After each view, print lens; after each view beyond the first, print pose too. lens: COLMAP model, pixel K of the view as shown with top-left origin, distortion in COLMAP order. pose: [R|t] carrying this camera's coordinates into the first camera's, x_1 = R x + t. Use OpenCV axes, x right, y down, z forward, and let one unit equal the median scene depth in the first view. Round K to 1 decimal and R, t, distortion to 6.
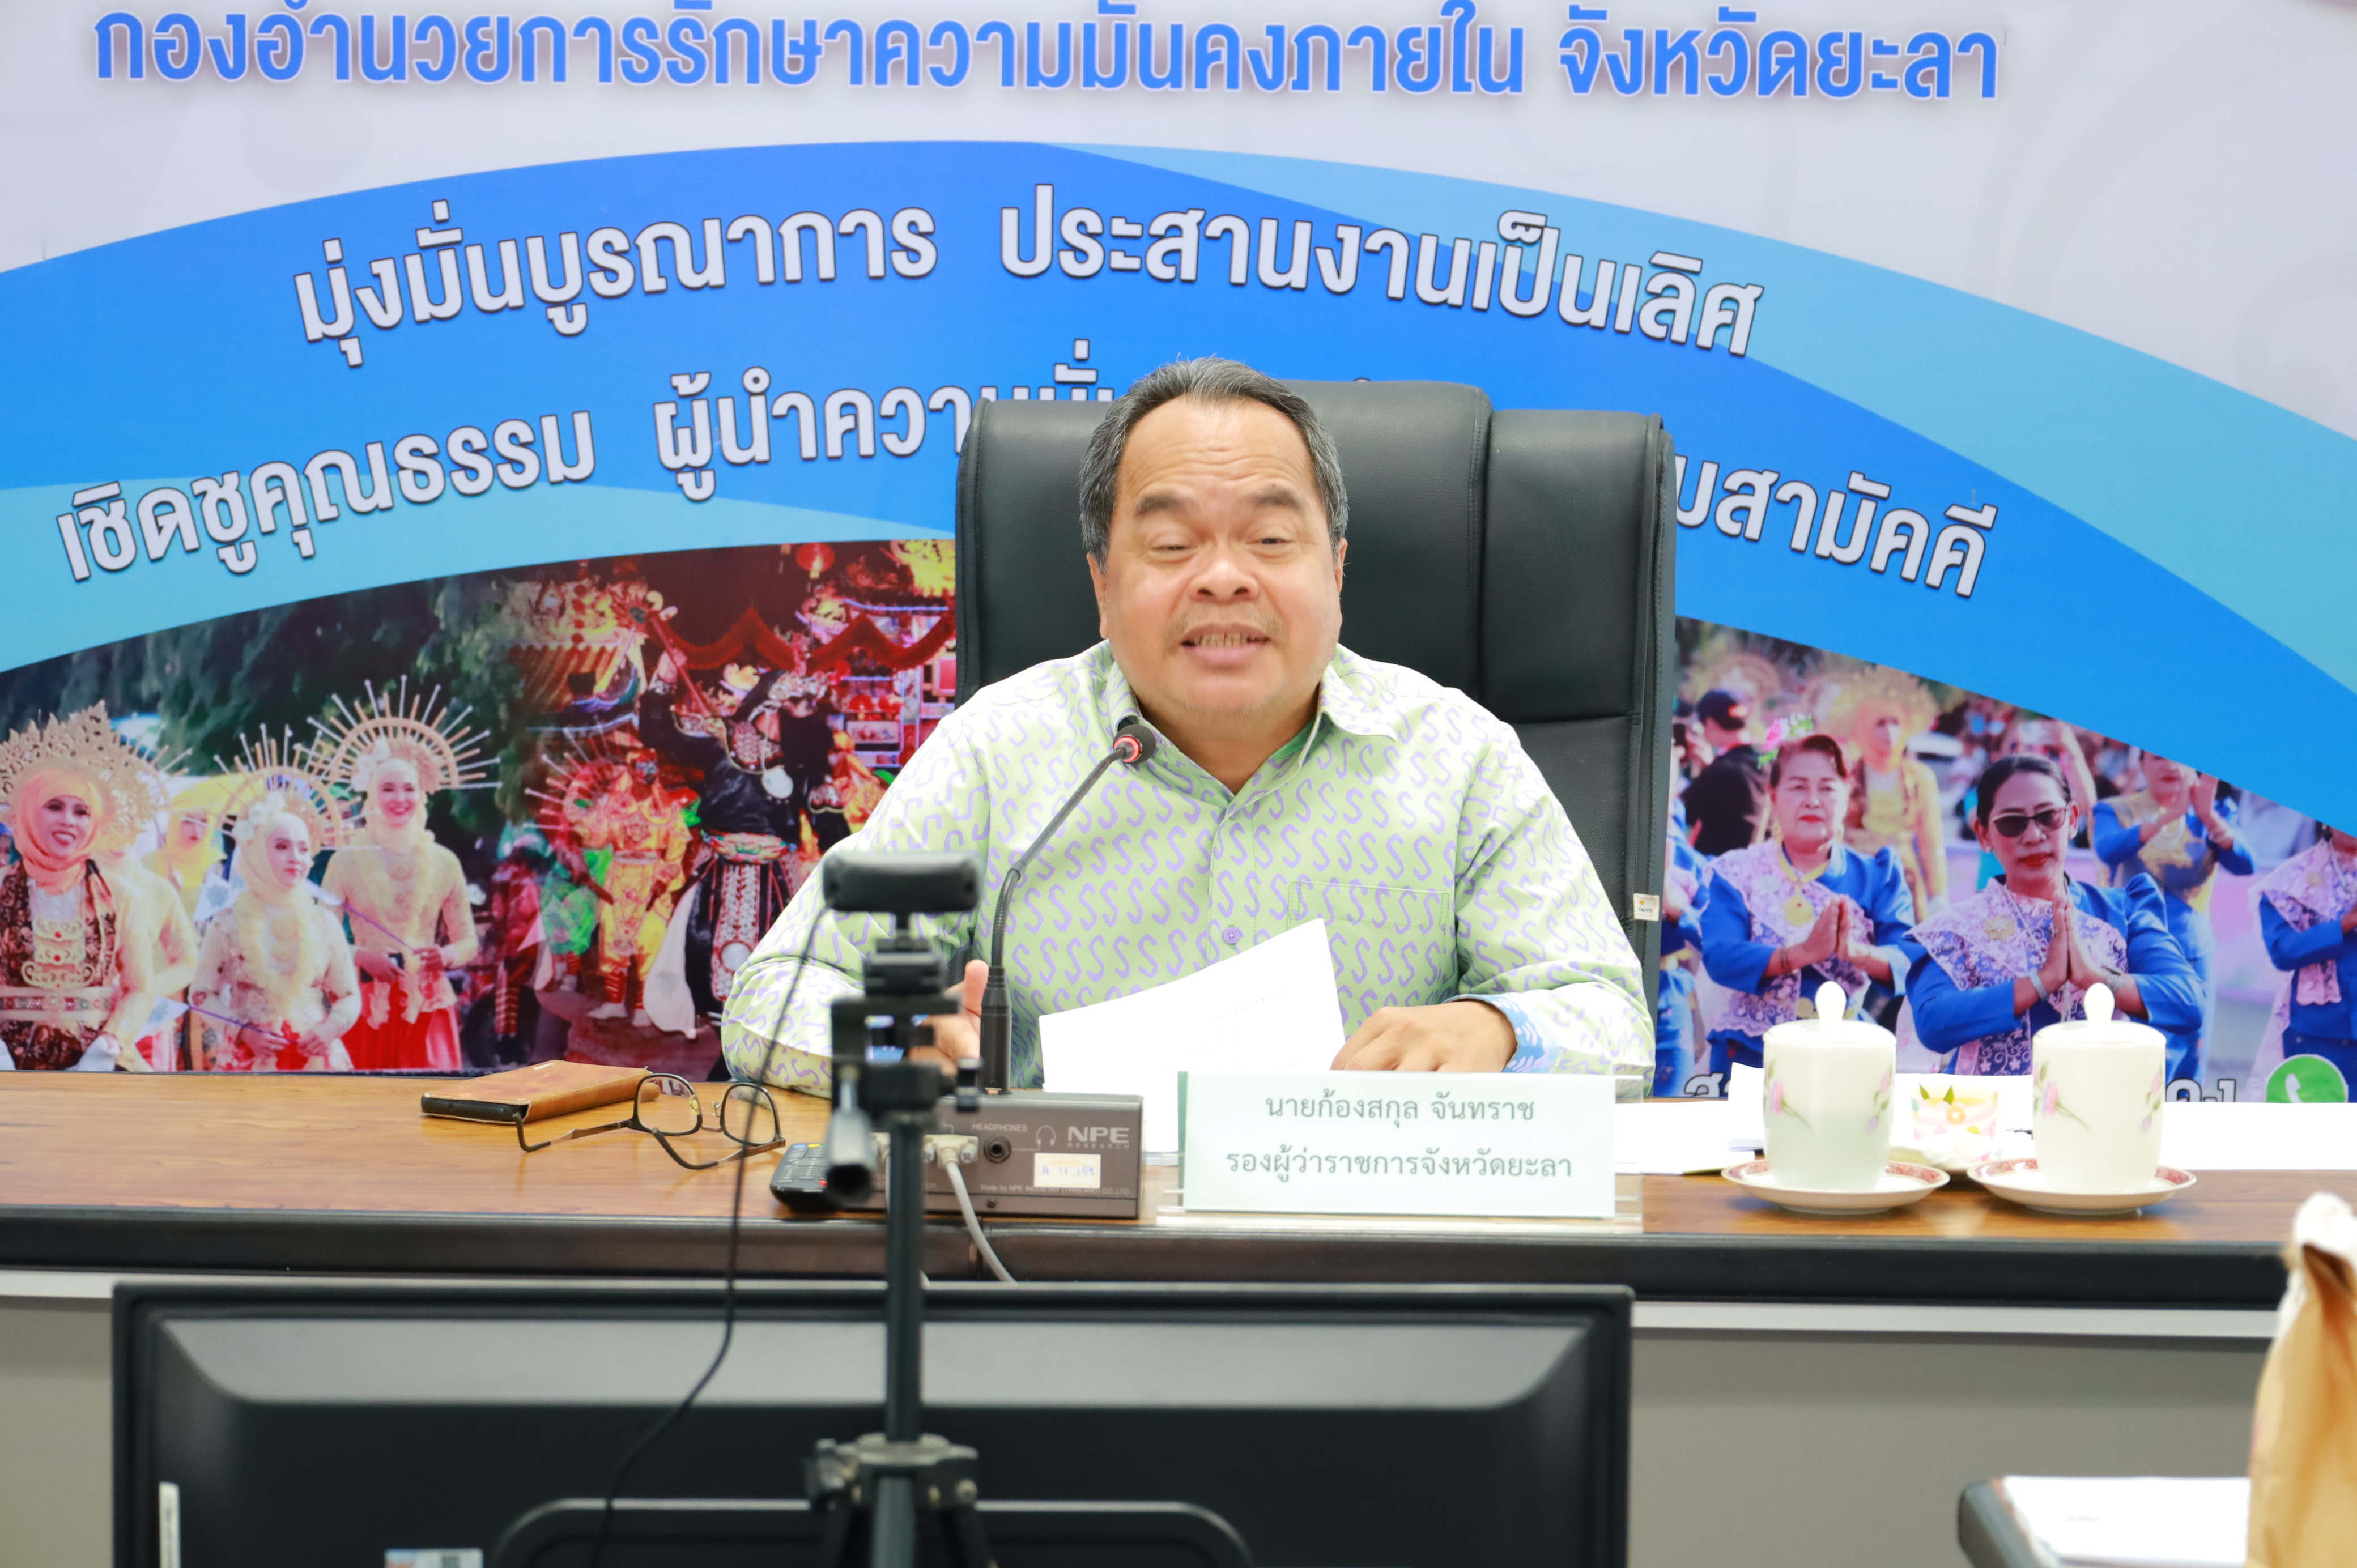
lens RADIAL K [[7118.0, 0, 1180.7], [0, 7118.0, 784.5], [0, 0, 1]] dist [0.029508, 0.000000]
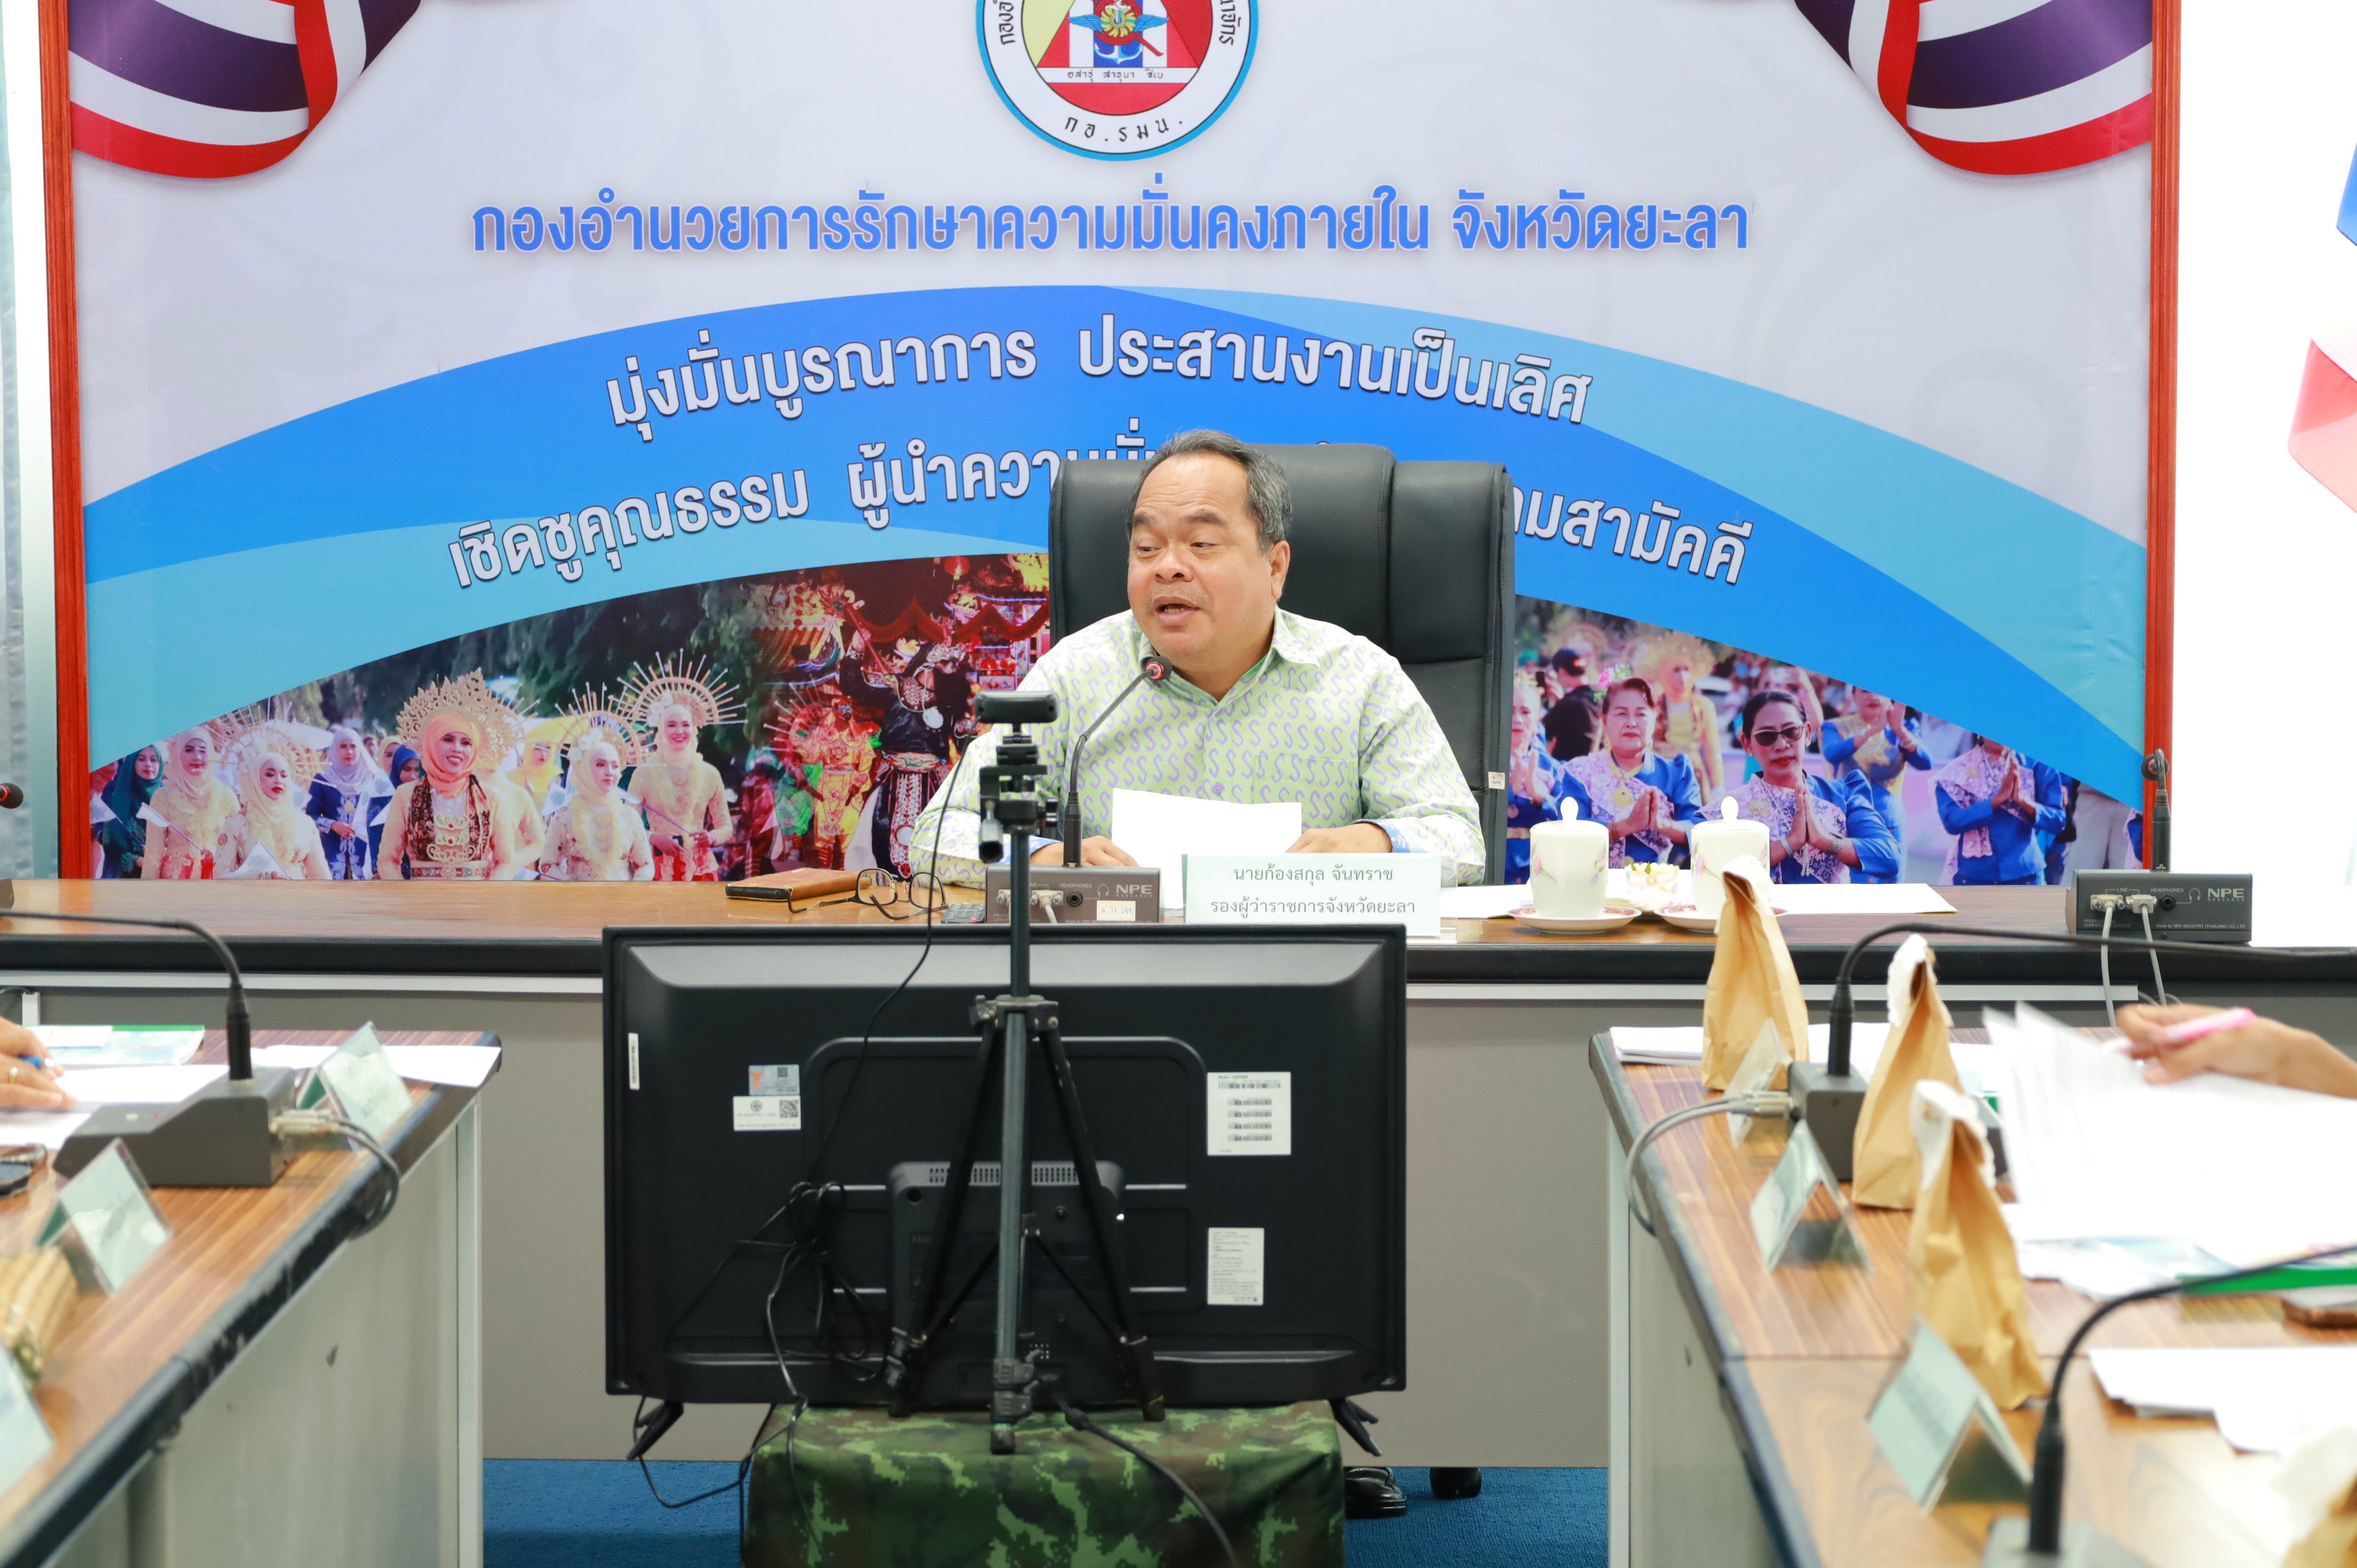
lens RADIAL K [[7118.0, 0, 1176.5], [0, 7118.0, 782.8], [0, 0, 1]] dist [0.029508, 0.000000]
pose [[0.999798, -0.010866, -0.016910, 0.019273], [0.010717, 0.999903, -0.008876, 0.027217], [0.017005, 0.008693, 0.999818, -0.488233]]
